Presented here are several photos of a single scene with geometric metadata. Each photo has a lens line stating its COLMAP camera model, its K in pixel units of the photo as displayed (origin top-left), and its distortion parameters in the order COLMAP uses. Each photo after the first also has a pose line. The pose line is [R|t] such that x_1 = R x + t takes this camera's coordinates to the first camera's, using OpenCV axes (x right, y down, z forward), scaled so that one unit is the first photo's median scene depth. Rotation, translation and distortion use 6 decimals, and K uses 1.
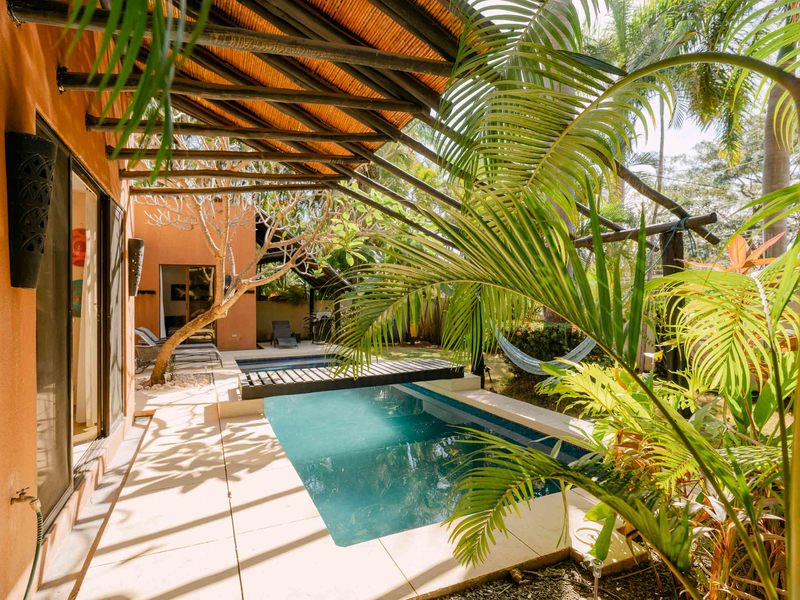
lens RADIAL K [[436.0, 0, 394.4], [0, 436.0, 299.5], [0, 0, 1]] dist [0.002147, -0.003286]
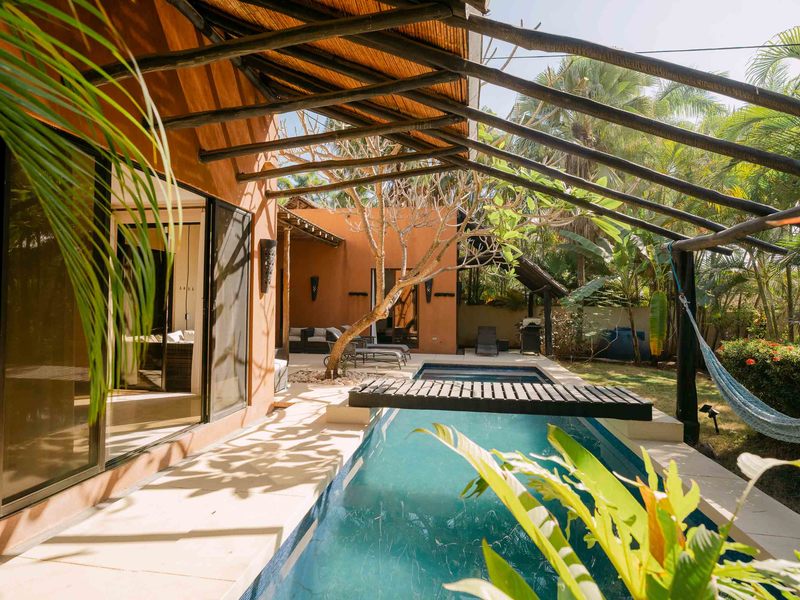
lens RADIAL K [[436.0, 0, 401.0], [0, 436.0, 298.8], [0, 0, 1]] dist [0.002147, -0.003286]
pose [[0.834949, 0.011997, -0.550197, 0.319409], [-0.021866, 0.999696, -0.011385, 0.013357], [0.549893, 0.021537, 0.834957, 0.357204]]
